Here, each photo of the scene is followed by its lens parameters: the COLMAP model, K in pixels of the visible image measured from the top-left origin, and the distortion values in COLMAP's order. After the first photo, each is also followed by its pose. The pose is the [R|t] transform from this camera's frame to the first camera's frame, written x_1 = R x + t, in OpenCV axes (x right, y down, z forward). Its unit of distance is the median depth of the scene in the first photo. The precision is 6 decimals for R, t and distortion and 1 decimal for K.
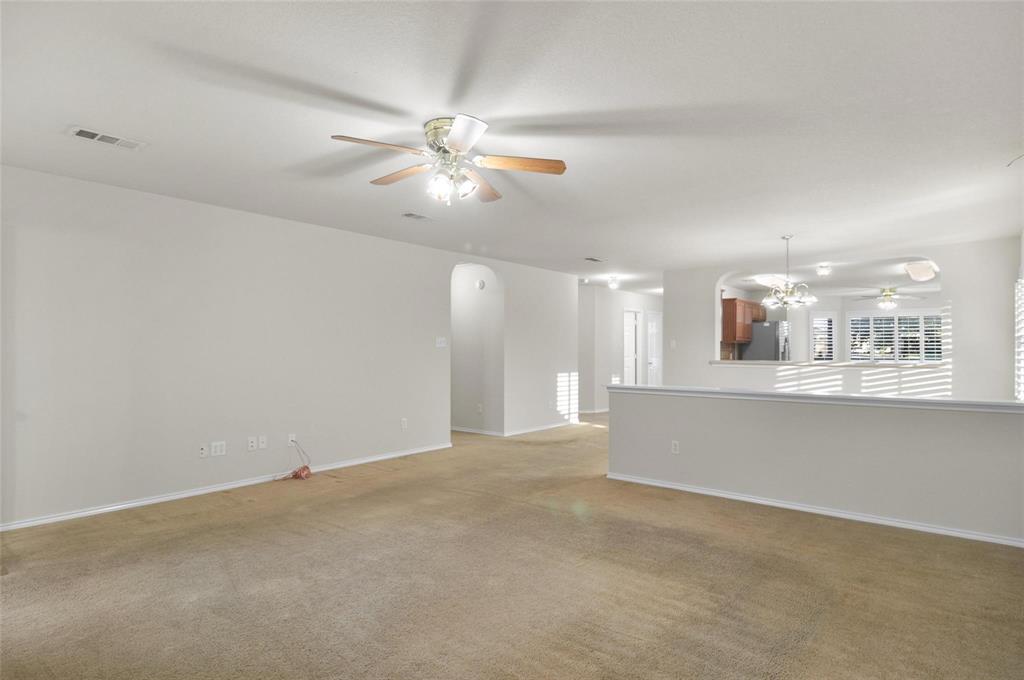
lens RADIAL K [[554.9, 0, 508.8], [0, 554.9, 341.0], [0, 0, 1]] dist [0.004829, -0.003858]
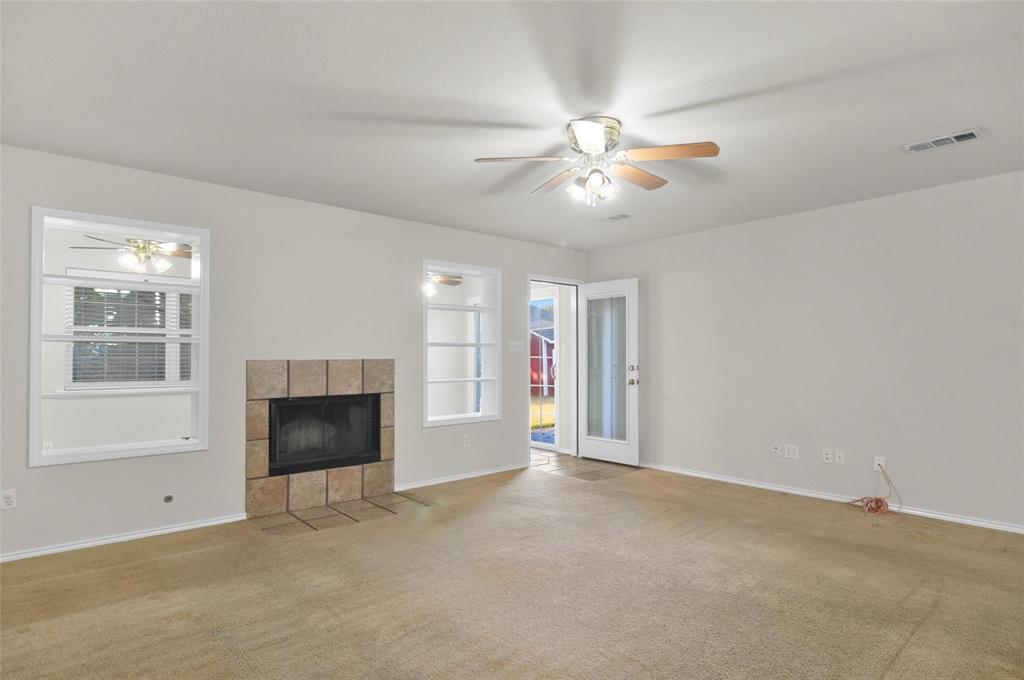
lens RADIAL K [[554.9, 0, 511.1], [0, 554.9, 341.7], [0, 0, 1]] dist [0.004829, -0.003858]
pose [[-0.175841, -0.022684, -0.984157, 0.341878], [0.022968, 0.999368, -0.027139, 0.003712], [0.984151, -0.027376, -0.175209, 0.394555]]
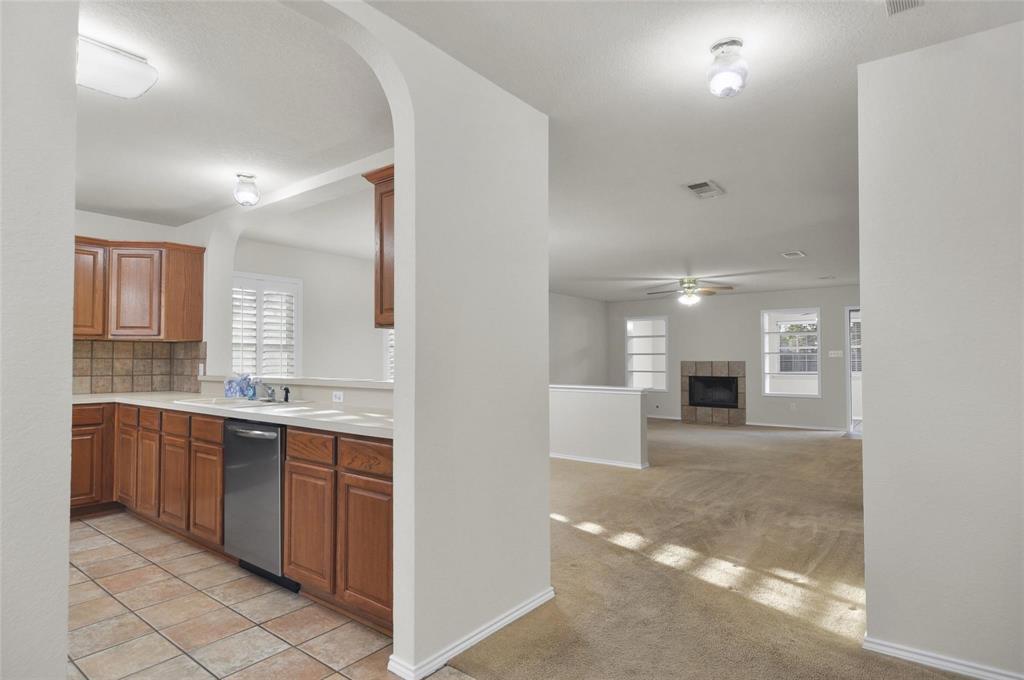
lens RADIAL K [[554.9, 0, 509.0], [0, 554.9, 341.9], [0, 0, 1]] dist [0.004829, -0.003858]
pose [[-0.999816, 0.002367, 0.019014, 0.279027], [0.001343, 0.998557, -0.053693, 0.027544], [-0.019114, -0.053657, -0.998376, 1.466819]]
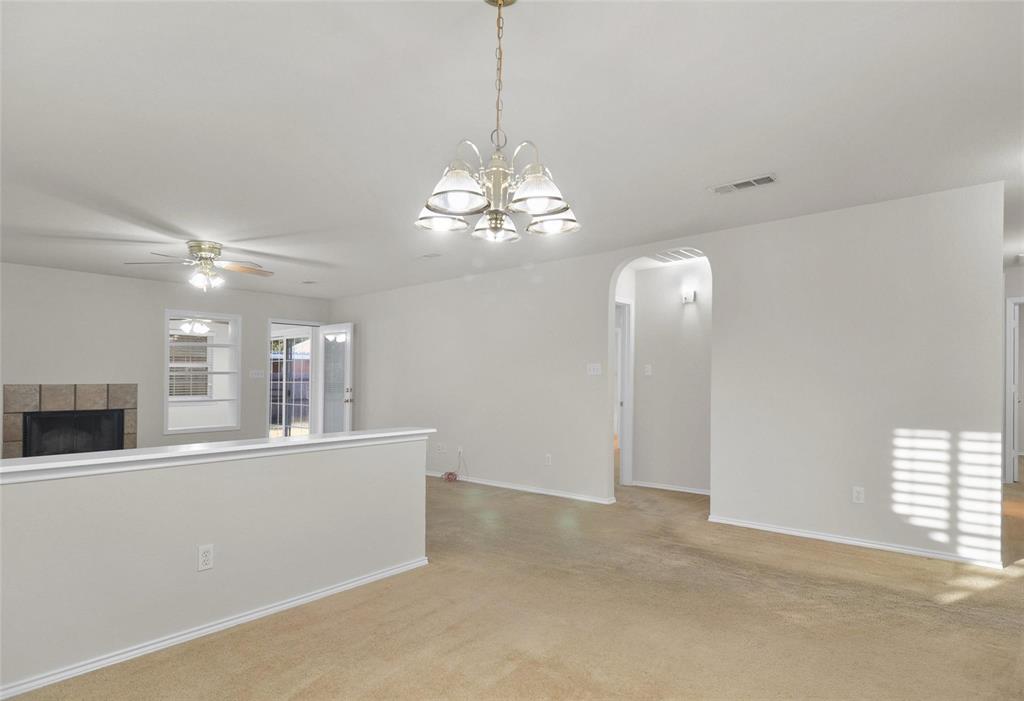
lens RADIAL K [[590.3, 0, 489.6], [0, 590.3, 367.5], [0, 0, 1]] dist [0.019354, 0.000658]
pose [[-0.068929, -0.022189, -0.997375, 0.615217], [0.025660, 0.999382, -0.024007, 0.013834], [0.997292, -0.027247, -0.068317, 0.751968]]
